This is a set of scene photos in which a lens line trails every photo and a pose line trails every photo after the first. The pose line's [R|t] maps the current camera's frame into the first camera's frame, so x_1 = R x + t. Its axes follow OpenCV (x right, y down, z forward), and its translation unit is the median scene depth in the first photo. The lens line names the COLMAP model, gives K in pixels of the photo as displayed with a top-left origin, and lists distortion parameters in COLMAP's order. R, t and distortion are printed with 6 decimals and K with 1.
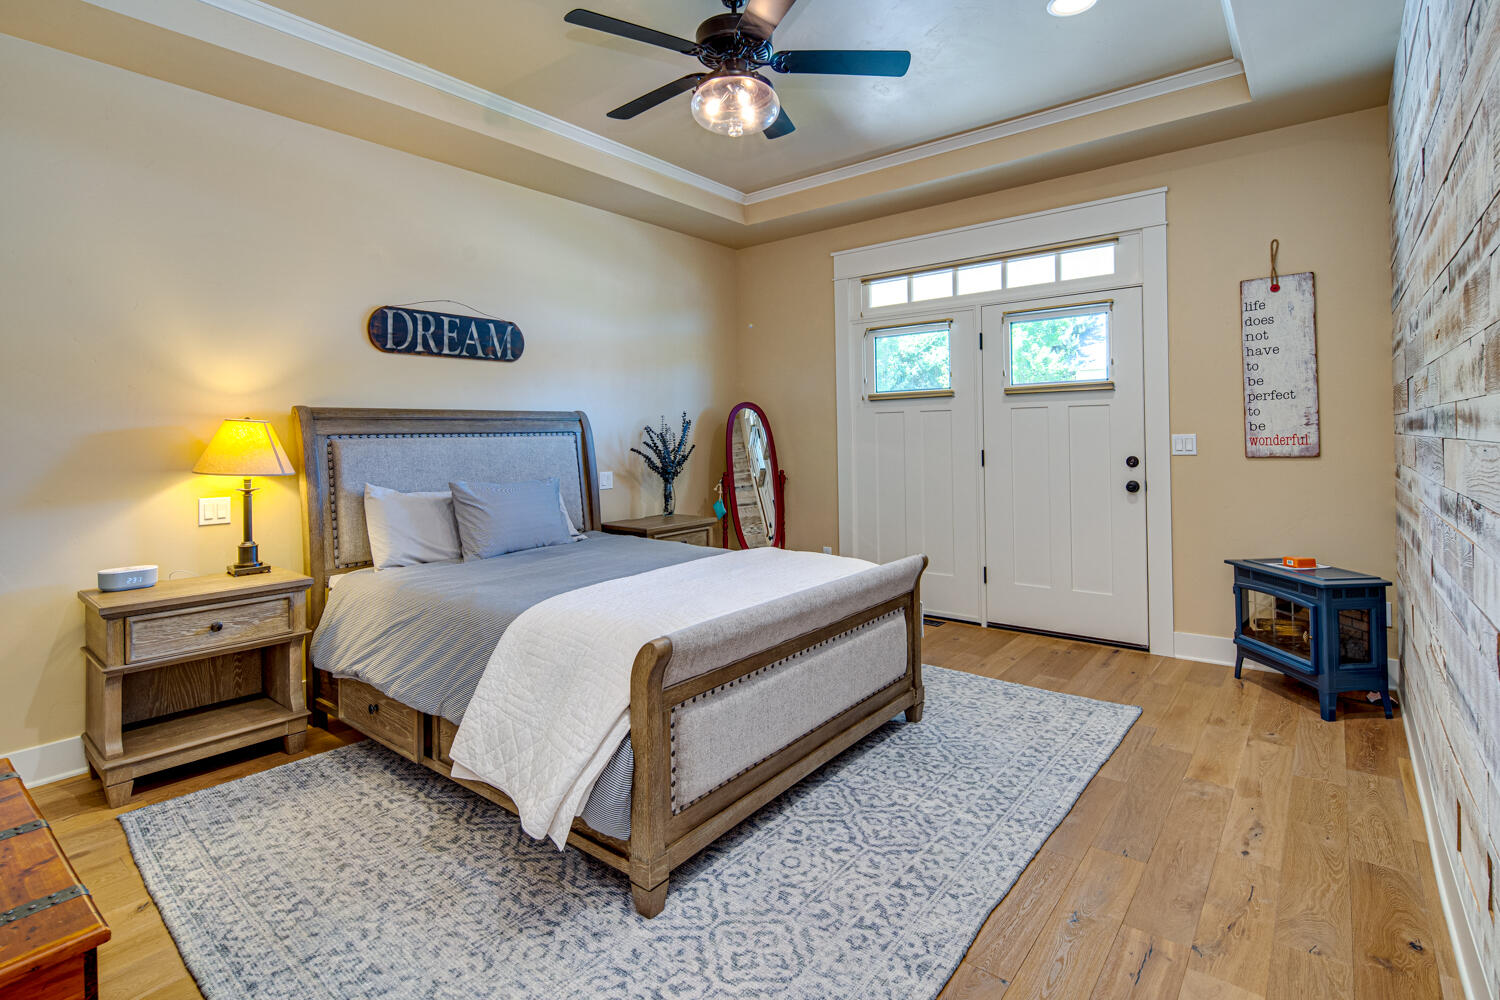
lens RADIAL K [[738.7, 0, 735.5], [0, 738.7, 434.4], [0, 0, 1]] dist [0.000662, 0.000052]
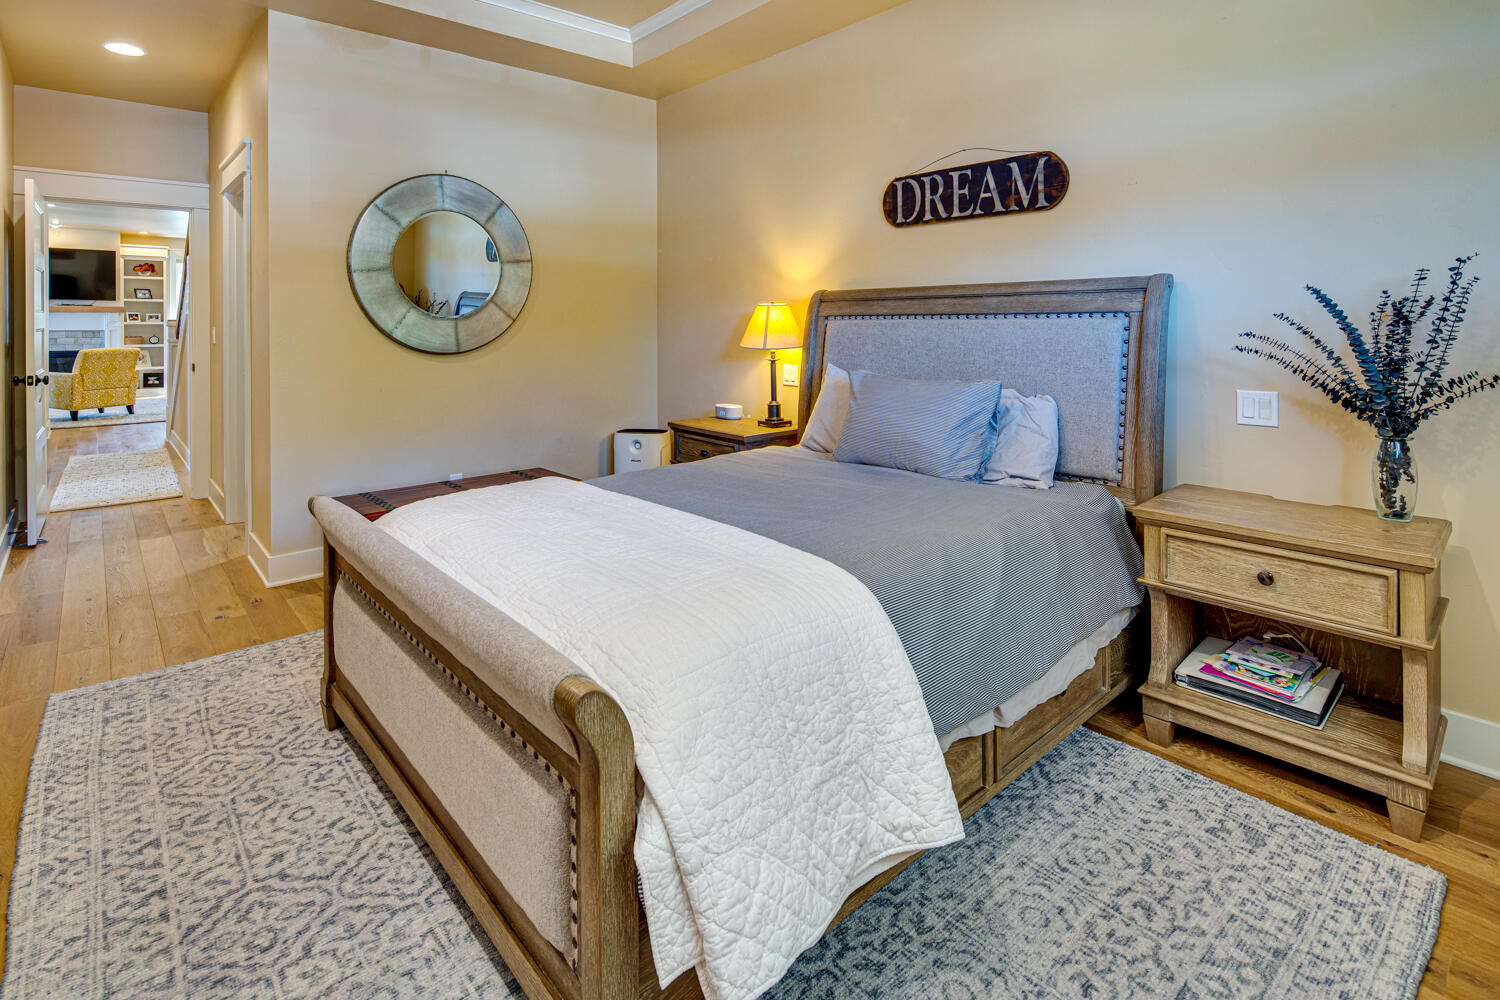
lens RADIAL K [[733.6, 0, 743.5], [0, 733.6, 326.7], [0, 0, 1]] dist [-0.005784, -0.000353]
pose [[-0.161454, 0.025748, -0.986544, 0.468330], [0.009632, 0.999653, 0.024514, -0.009882], [0.986833, -0.005544, -0.161646, 0.933955]]
